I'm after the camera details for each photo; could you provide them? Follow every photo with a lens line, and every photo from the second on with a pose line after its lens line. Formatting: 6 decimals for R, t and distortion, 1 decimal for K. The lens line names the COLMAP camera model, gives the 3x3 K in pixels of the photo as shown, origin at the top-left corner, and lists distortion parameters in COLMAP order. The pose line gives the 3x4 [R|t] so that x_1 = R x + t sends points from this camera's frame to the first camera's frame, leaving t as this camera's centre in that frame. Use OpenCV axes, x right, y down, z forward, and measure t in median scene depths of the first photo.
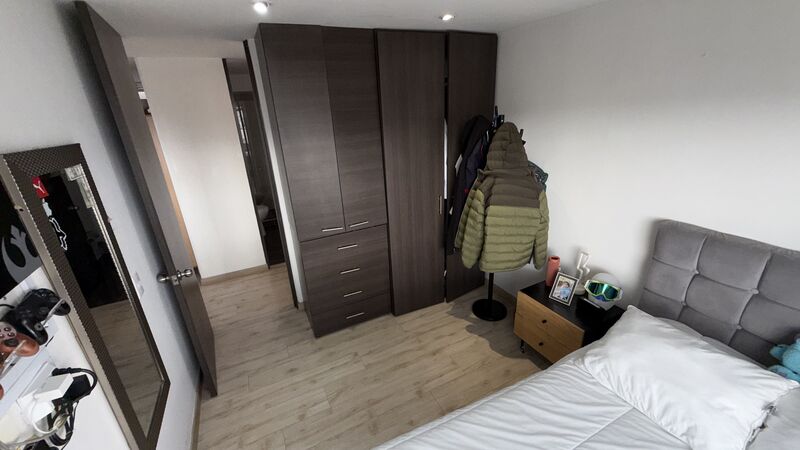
lens RADIAL K [[319.1, 0, 400.3], [0, 319.1, 225.4], [0, 0, 1]] dist [0.001860, 0.000747]
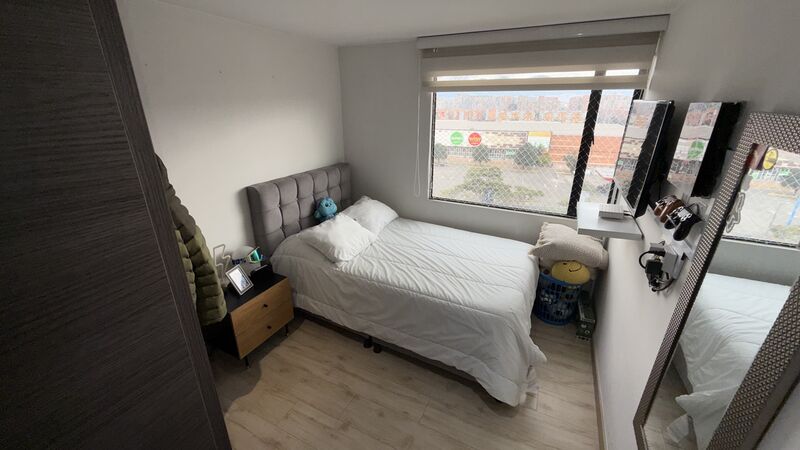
lens RADIAL K [[319.1, 0, 396.9], [0, 319.1, 227.5], [0, 0, 1]] dist [0.001860, 0.000747]
pose [[-0.606989, -0.248582, 0.754832, -0.535365], [0.300151, 0.807762, 0.507375, -0.307766], [-0.735849, 0.534535, -0.415691, 0.941465]]
